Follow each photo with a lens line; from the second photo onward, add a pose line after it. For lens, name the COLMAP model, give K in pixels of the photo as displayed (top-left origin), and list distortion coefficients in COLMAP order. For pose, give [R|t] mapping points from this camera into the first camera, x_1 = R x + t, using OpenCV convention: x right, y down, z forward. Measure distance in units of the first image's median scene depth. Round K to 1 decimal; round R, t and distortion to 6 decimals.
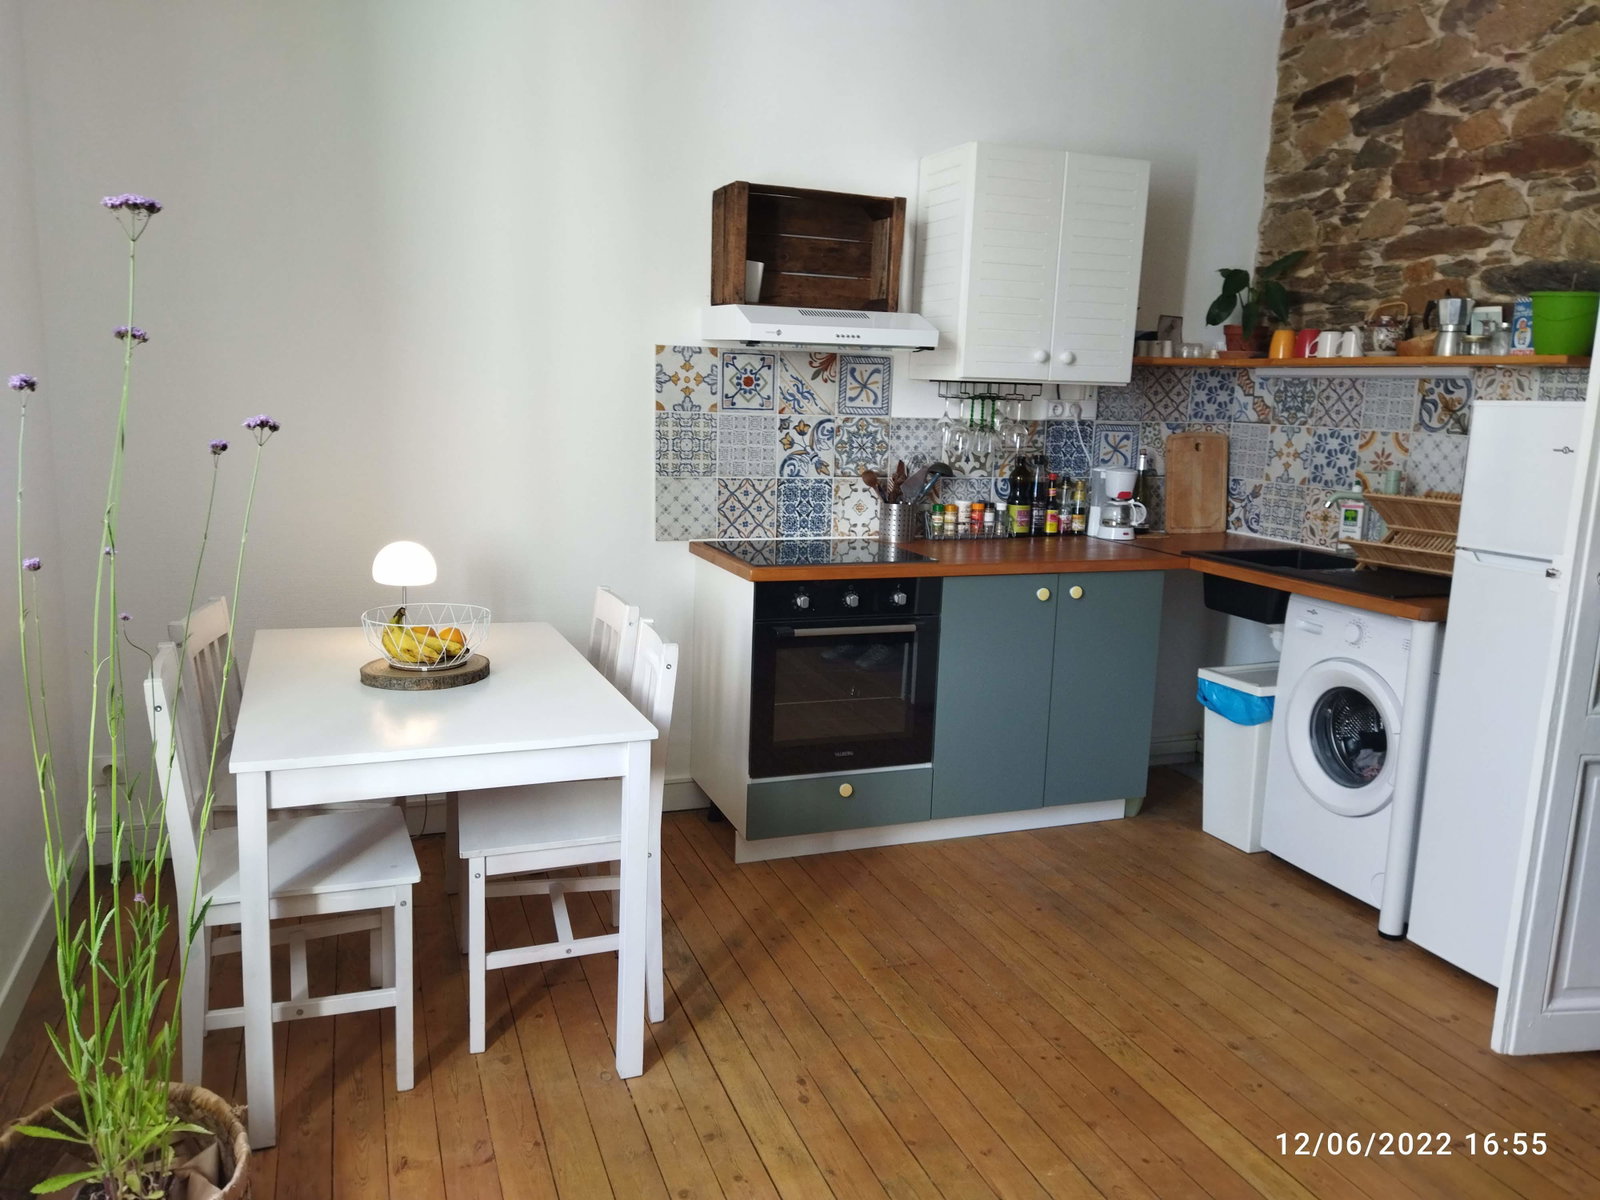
lens RADIAL K [[1196.0, 0, 808.7], [0, 1196.0, 604.9], [0, 0, 1]] dist [0.121137, -0.185377]
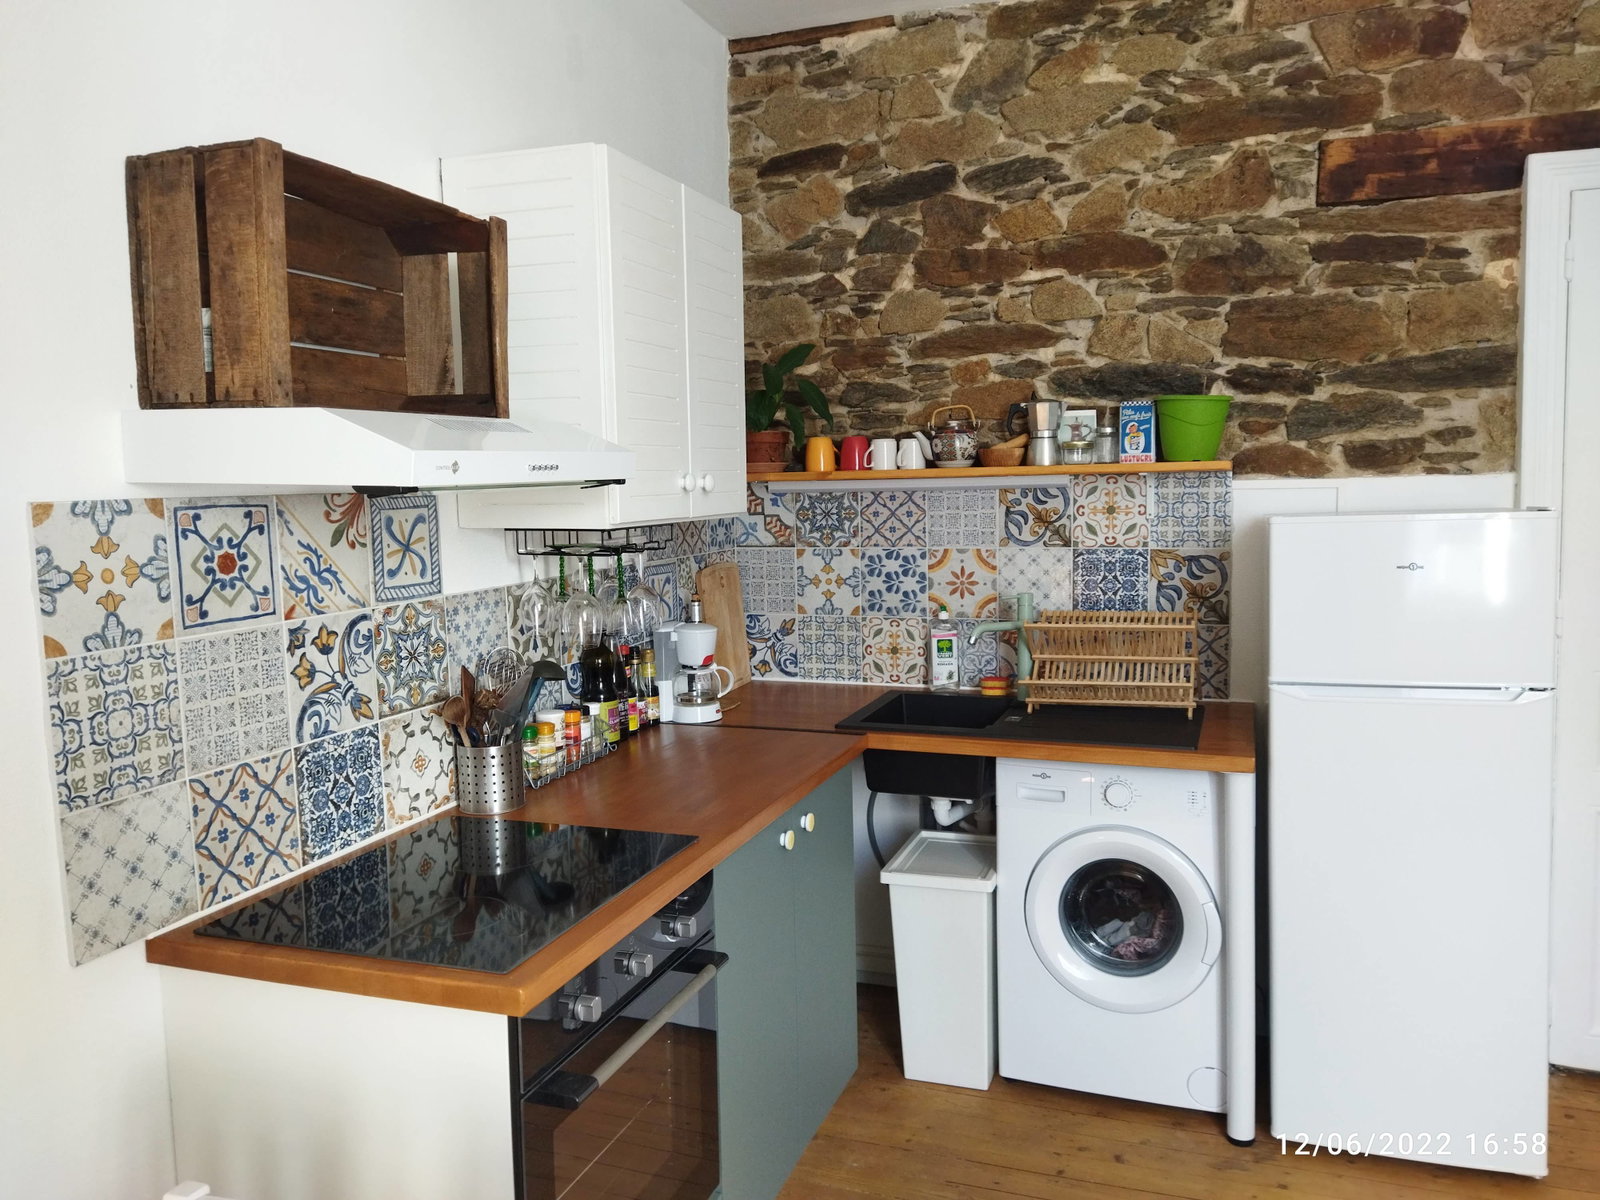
lens RADIAL K [[1170.0, 0, 800.0], [0, 1170.0, 600.0], [0, 0, 1]] dist [0.112897, -0.162421]
pose [[0.657407, -0.125528, 0.743007, -0.247949], [0.176516, 0.984246, 0.010104, -0.135420], [-0.732570, 0.124510, 0.669207, 0.519951]]
